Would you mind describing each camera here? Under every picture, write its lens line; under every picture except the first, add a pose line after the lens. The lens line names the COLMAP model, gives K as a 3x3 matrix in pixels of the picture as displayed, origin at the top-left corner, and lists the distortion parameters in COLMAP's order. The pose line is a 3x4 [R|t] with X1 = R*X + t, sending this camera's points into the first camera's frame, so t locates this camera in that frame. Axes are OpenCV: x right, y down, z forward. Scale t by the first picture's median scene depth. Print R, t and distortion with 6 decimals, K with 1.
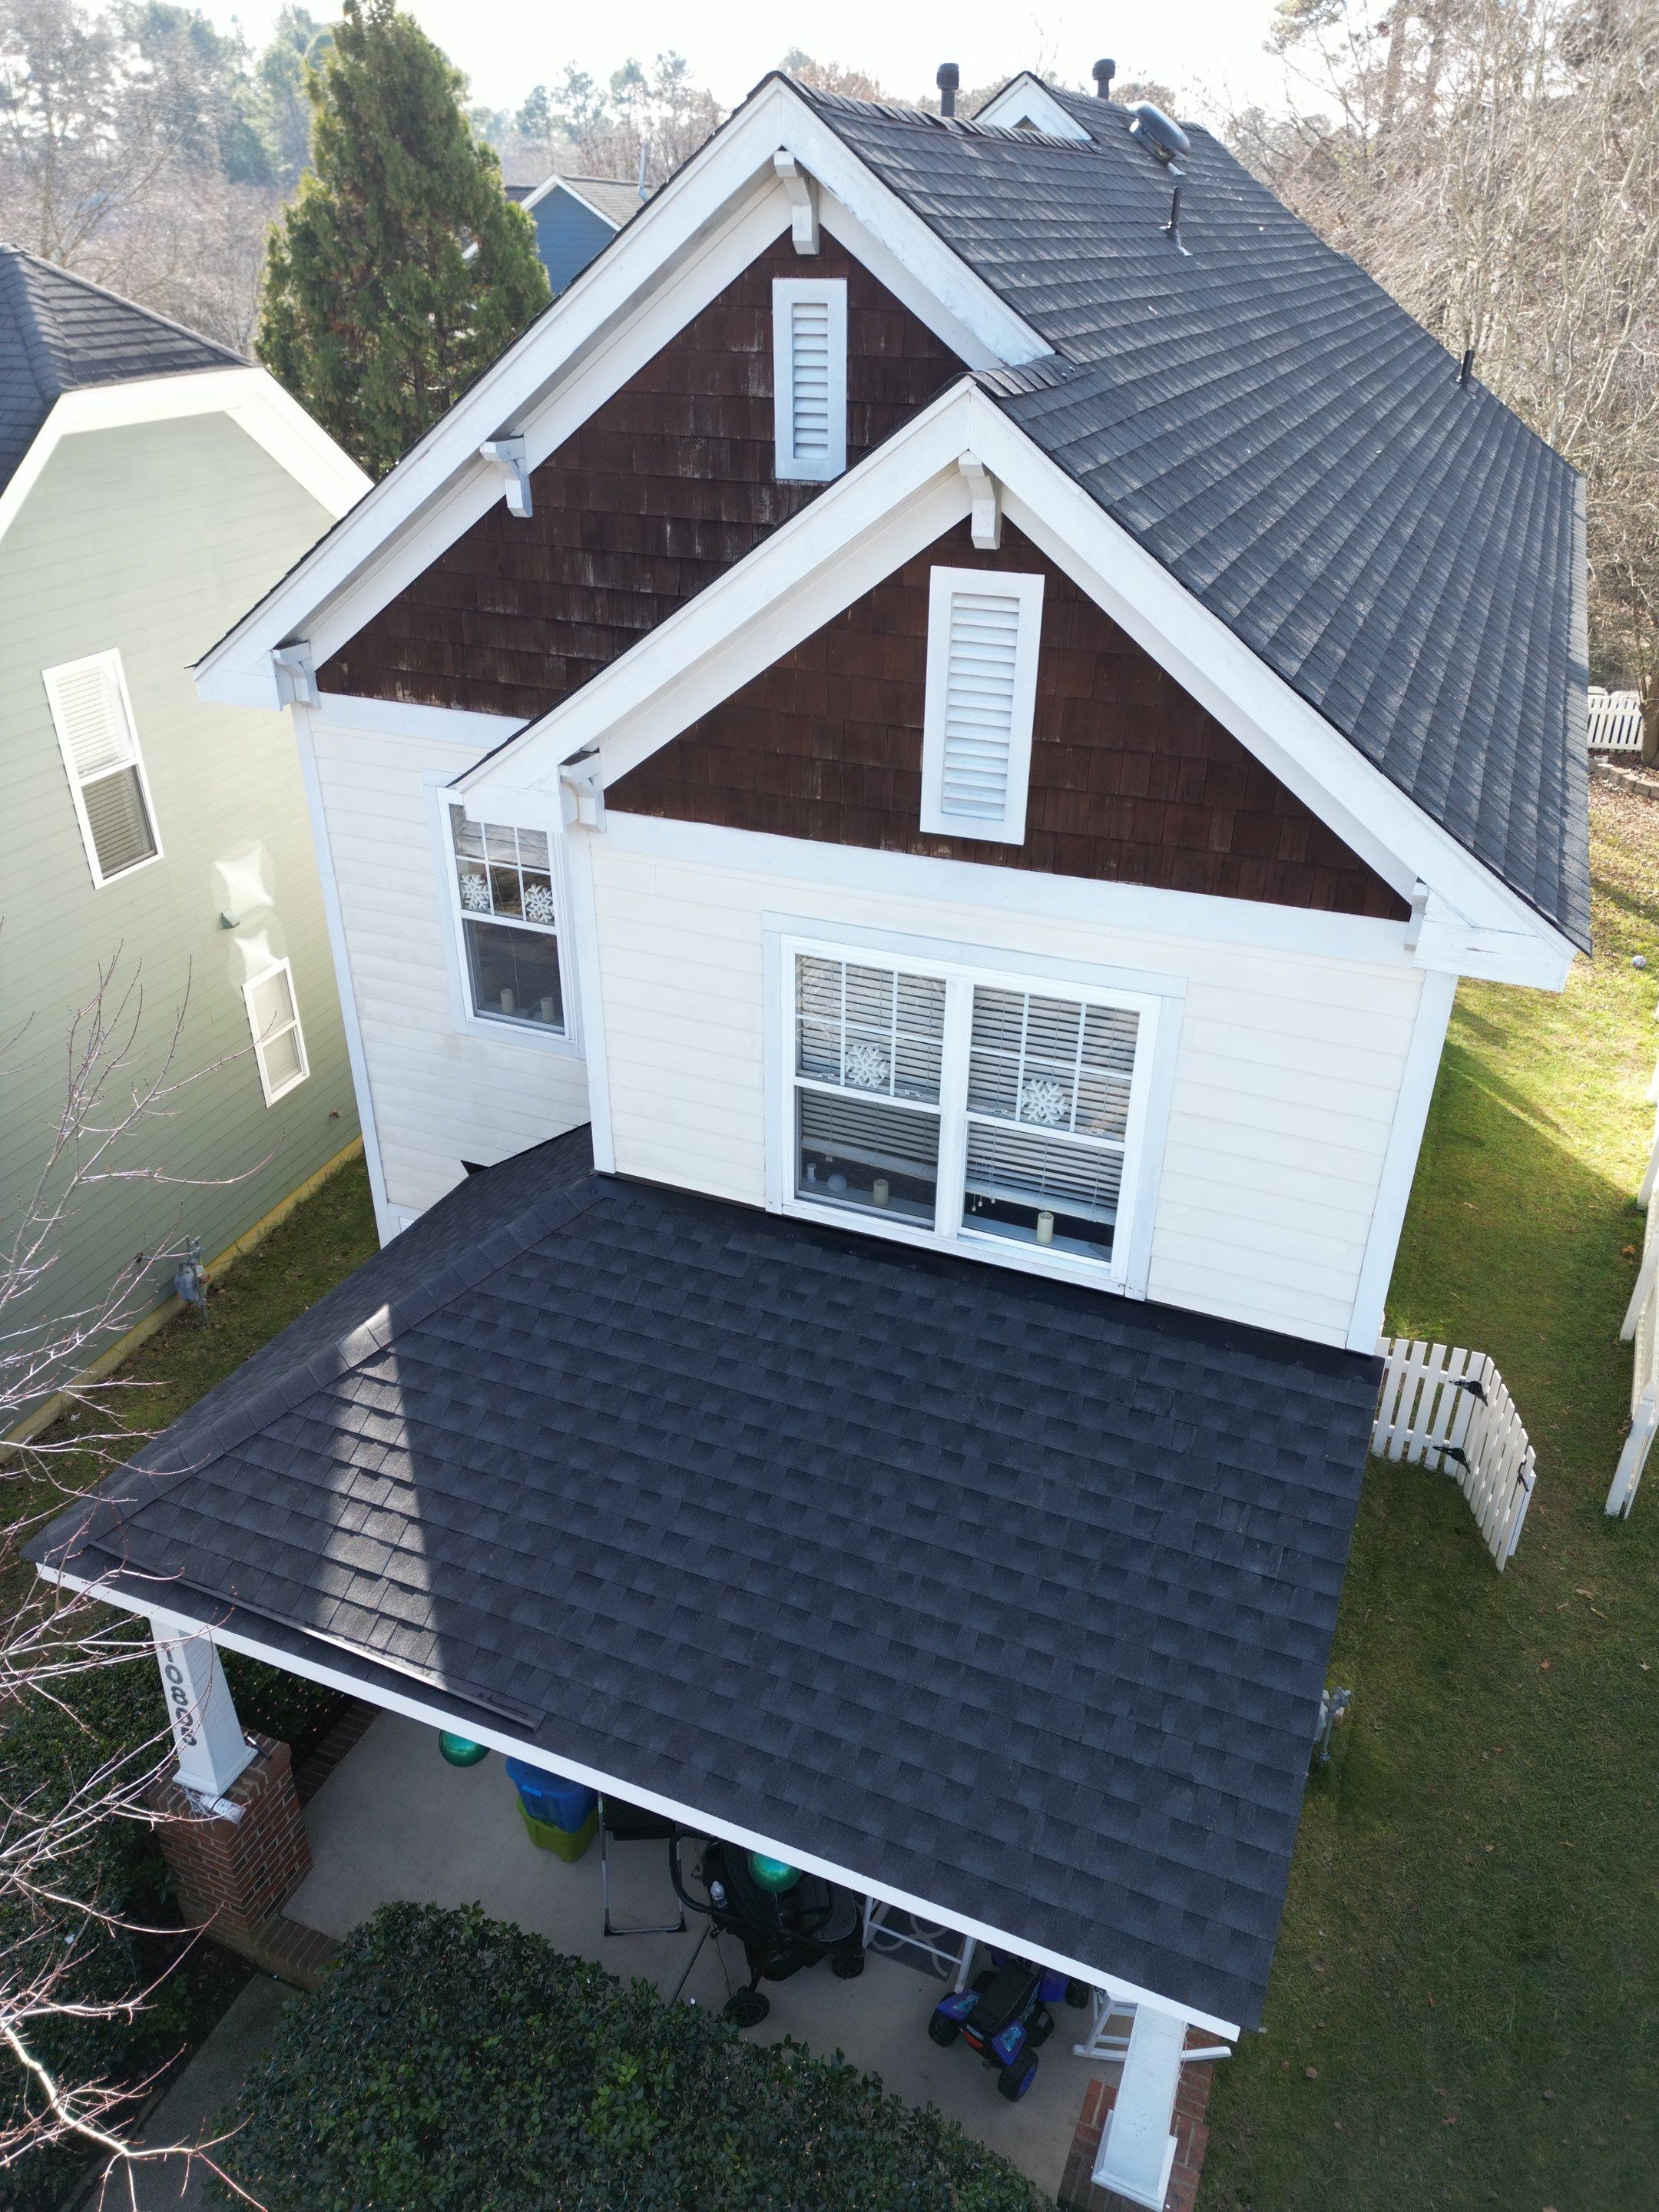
lens RADIAL K [[1533.7, 0, 807.4], [0, 1533.7, 1110.8], [0, 0, 1]] dist [0.086837, -0.078395]
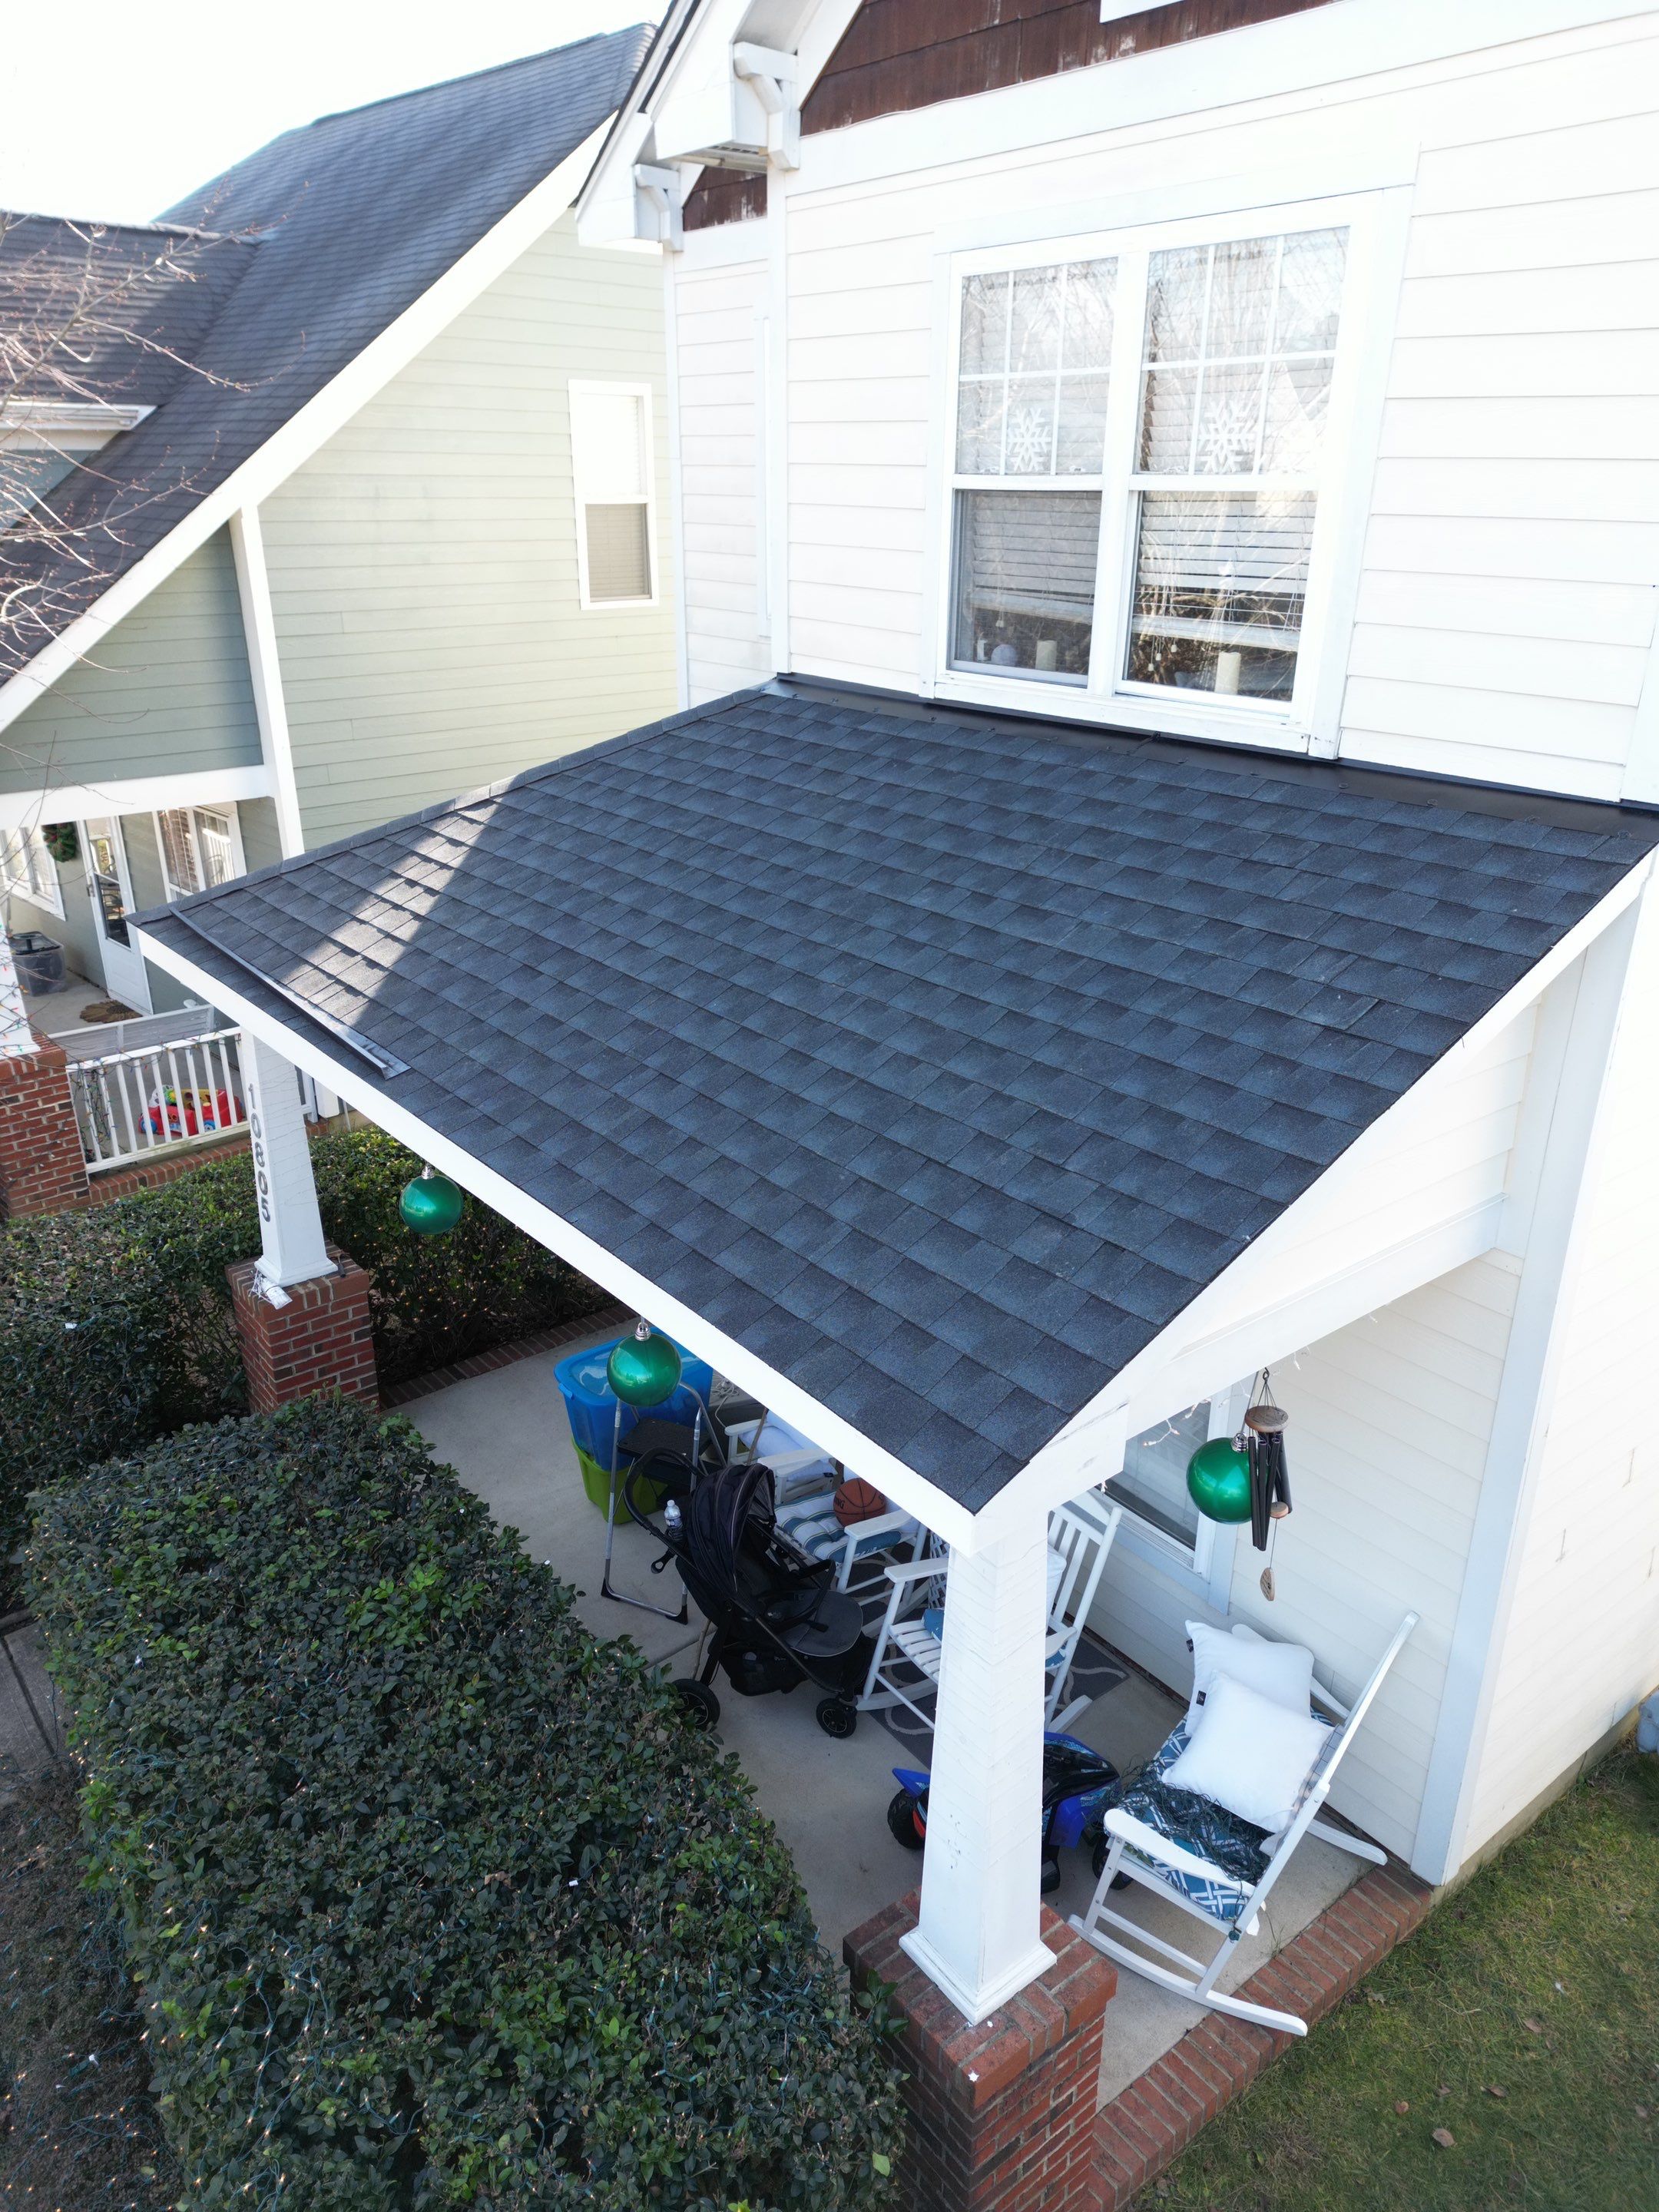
lens RADIAL K [[1525.7, 0, 829.5], [0, 1525.7, 1106.0], [0, 0, 1]] dist [0.095598, -0.082086]
pose [[0.879768, 0.179546, -0.440195, 0.342996], [-0.236789, 0.968404, -0.078254, 0.368069], [0.412236, 0.173079, 0.894486, 0.322177]]
